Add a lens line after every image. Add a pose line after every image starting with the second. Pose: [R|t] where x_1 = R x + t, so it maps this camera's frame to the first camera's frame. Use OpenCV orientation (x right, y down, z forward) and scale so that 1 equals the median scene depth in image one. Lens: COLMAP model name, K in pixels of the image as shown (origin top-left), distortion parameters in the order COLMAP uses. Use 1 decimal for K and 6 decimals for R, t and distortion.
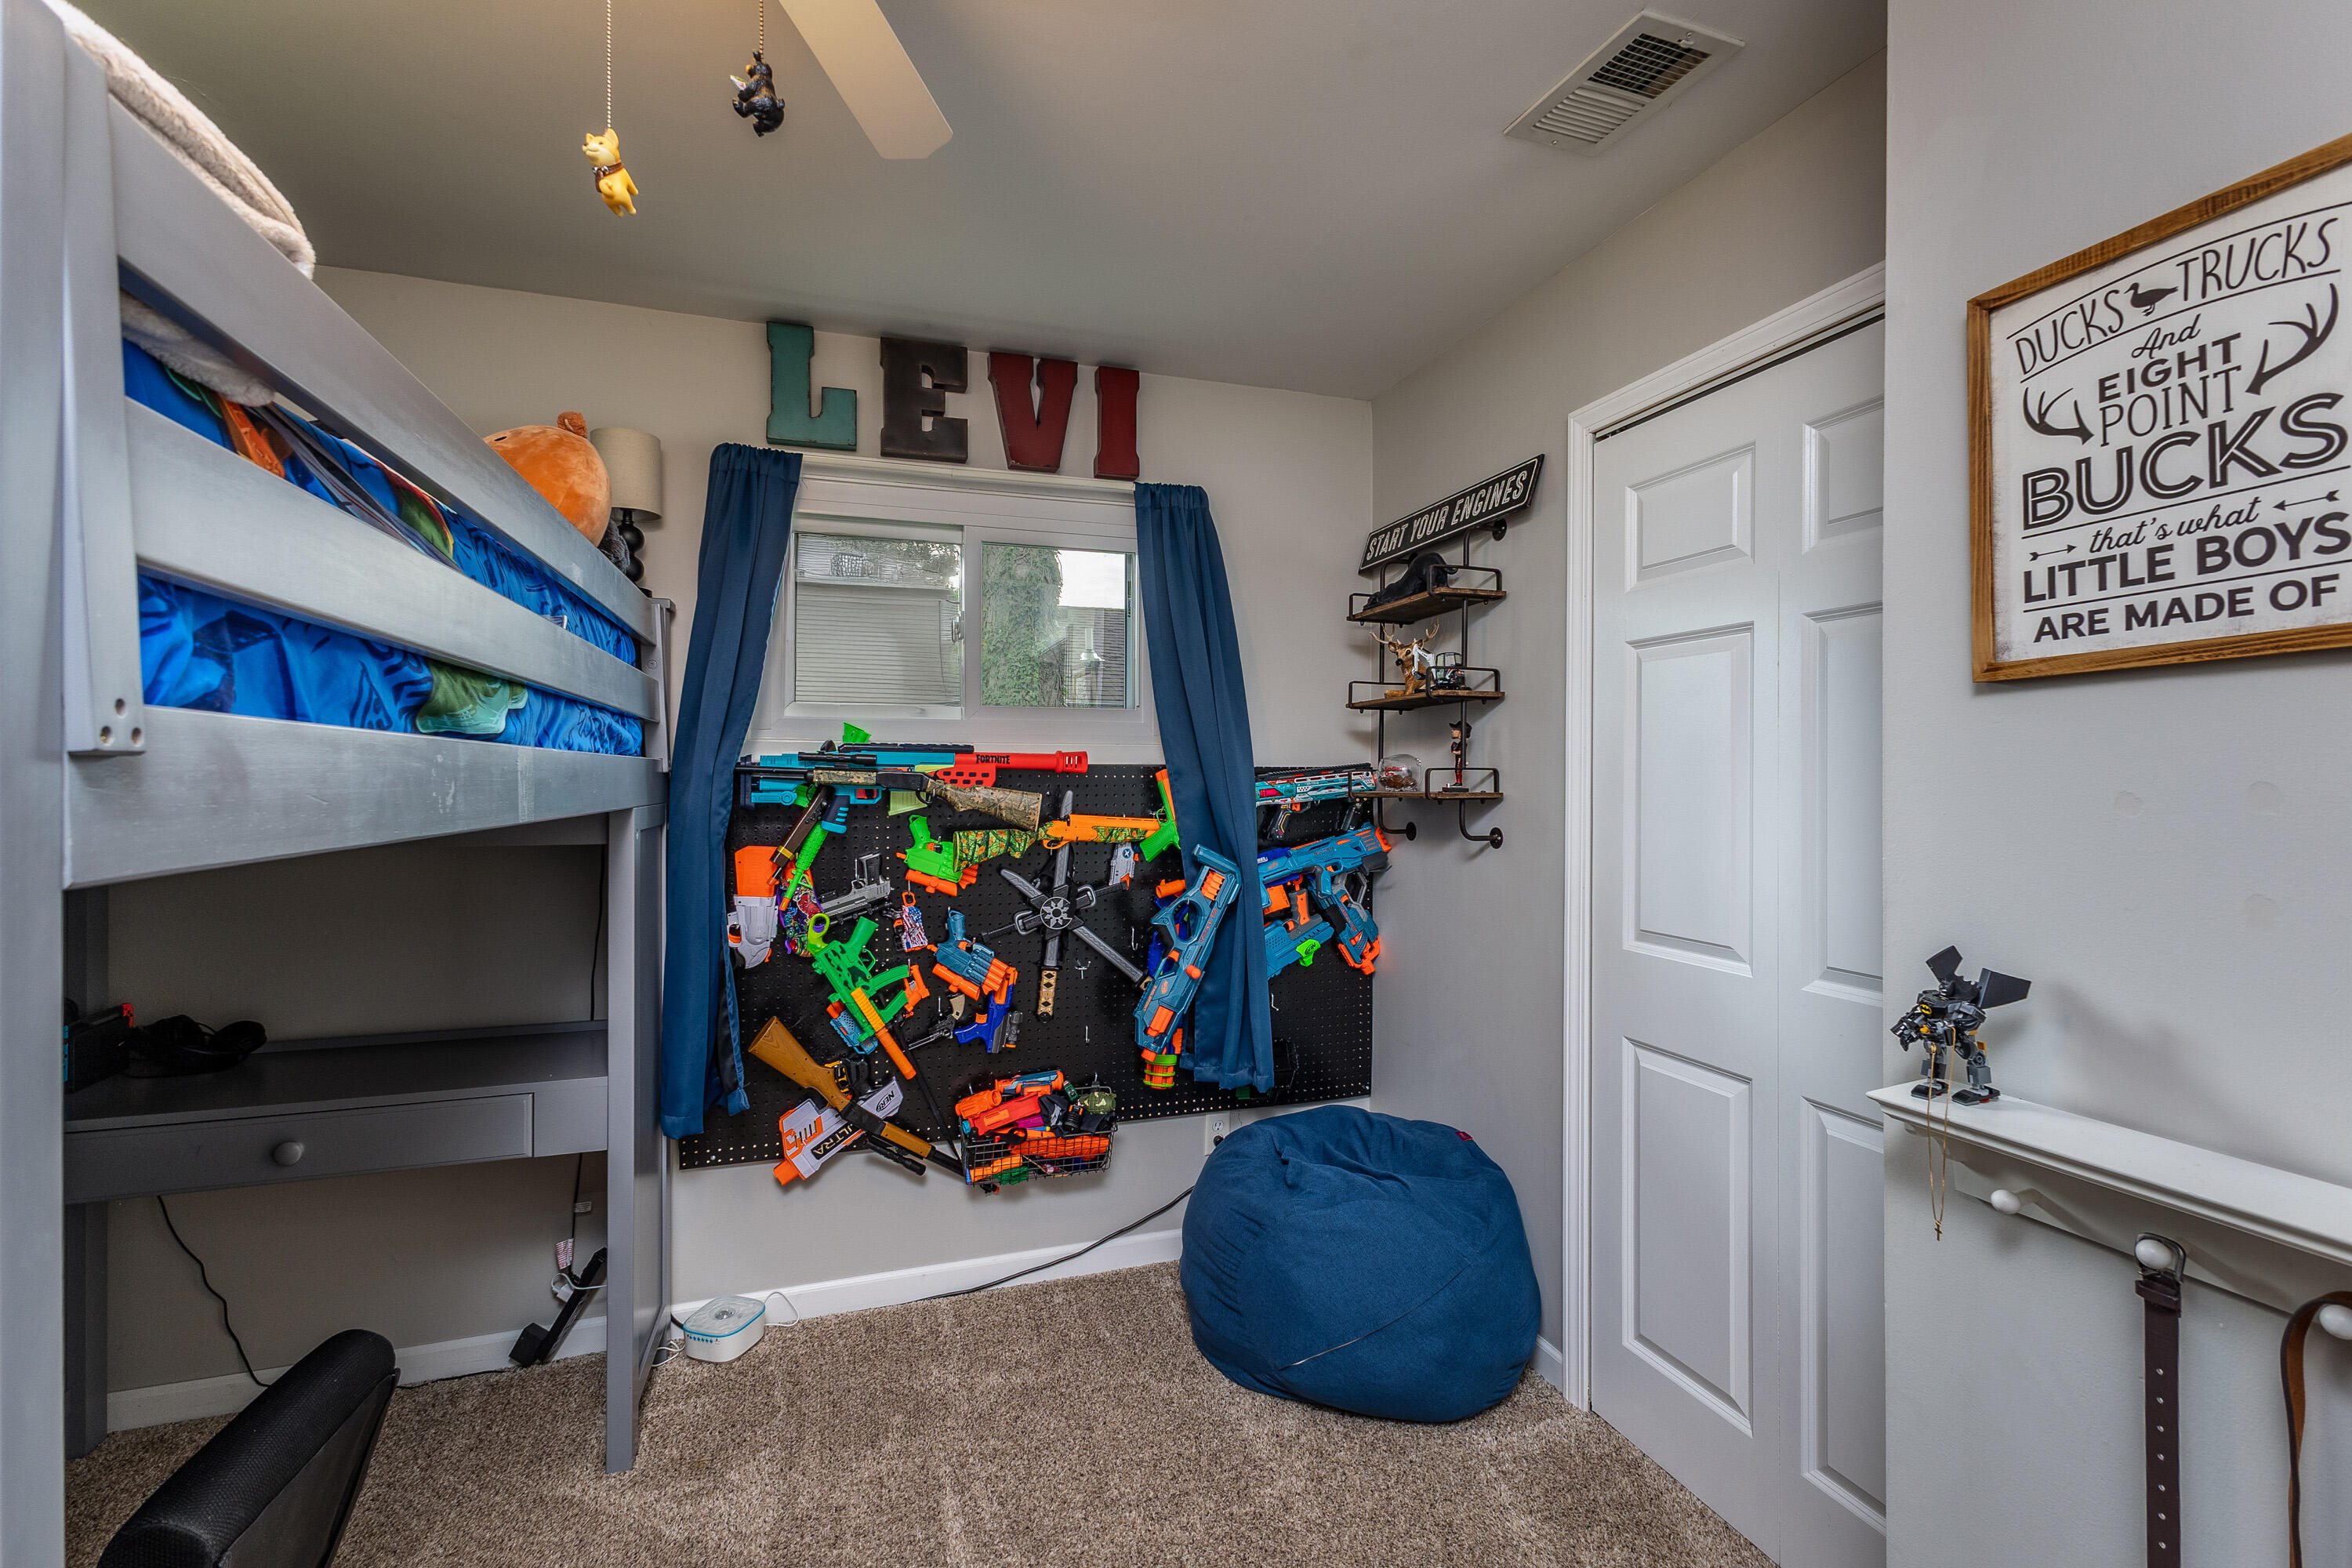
lens RADIAL K [[1030.9, 0, 1177.9], [0, 1030.9, 772.0], [0, 0, 1]] dist [0.009641, 0.000096]
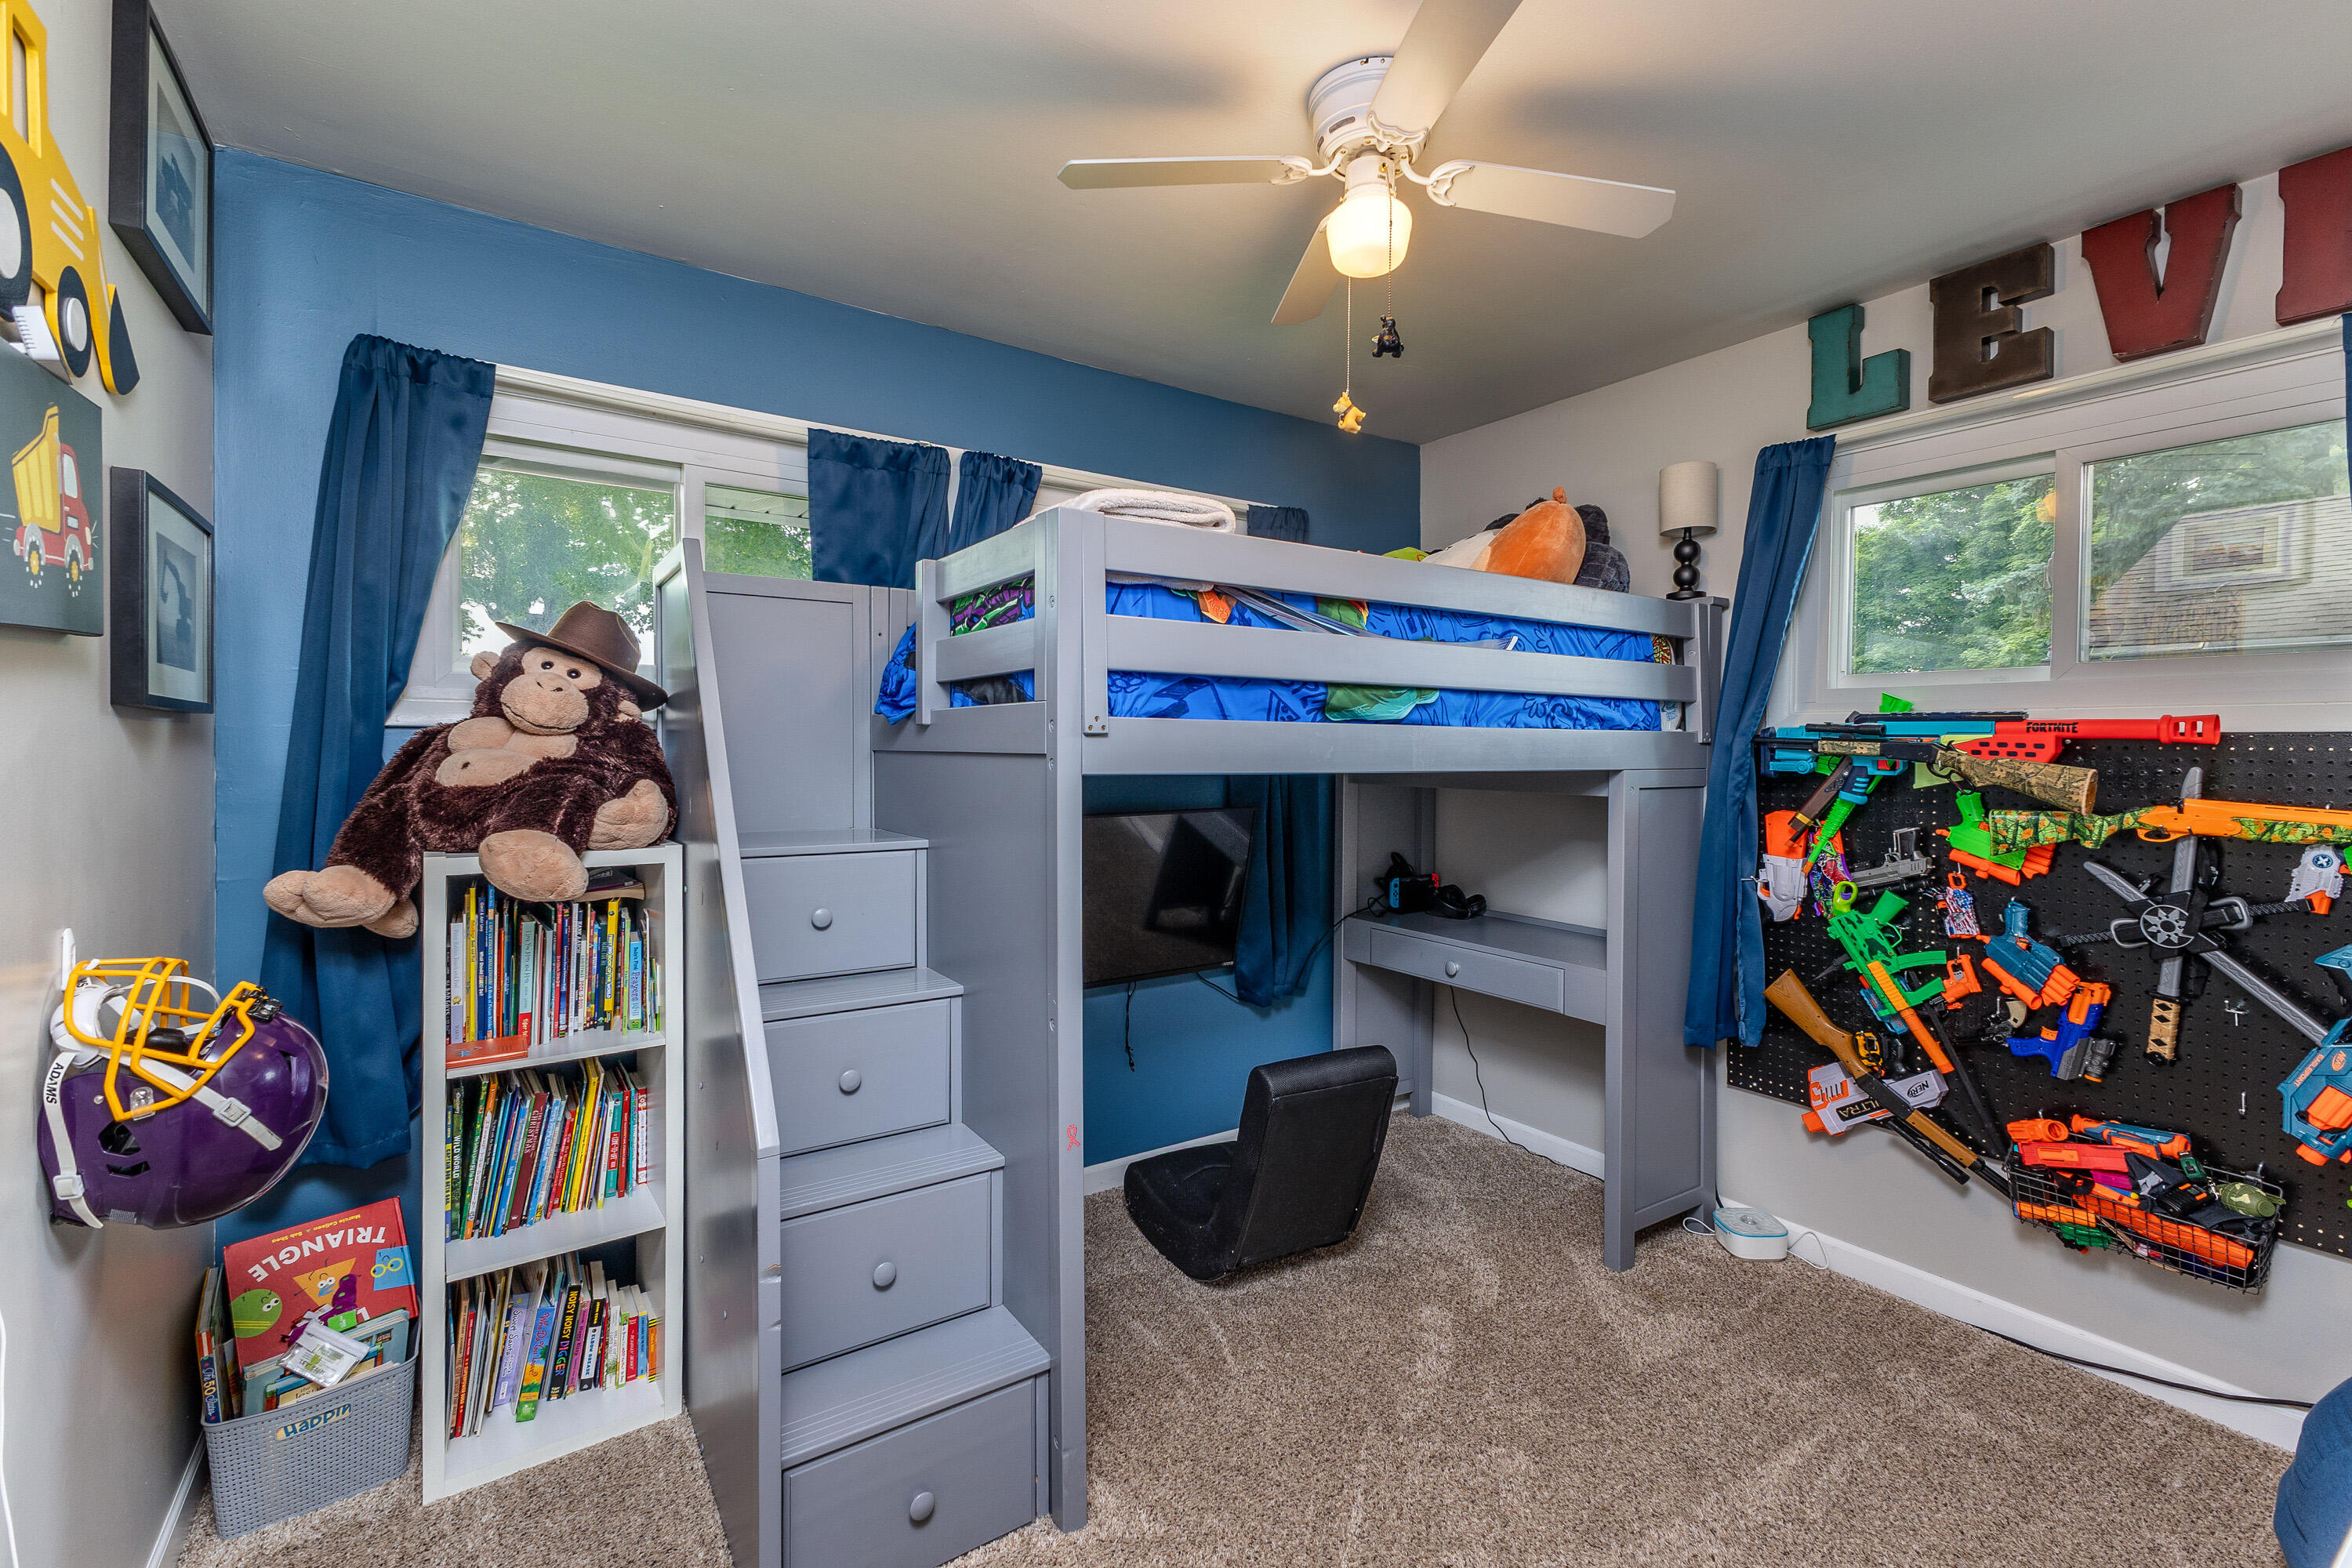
lens RADIAL K [[1023.9, 0, 1175.3], [0, 1023.9, 758.1], [0, 0, 1]] dist [0.015809, -0.005031]
pose [[0.268814, 0.012698, -0.963108, 0.440805], [-0.003055, 0.999919, 0.012331, 0.004612], [0.963187, -0.000373, 0.268831, 0.085213]]
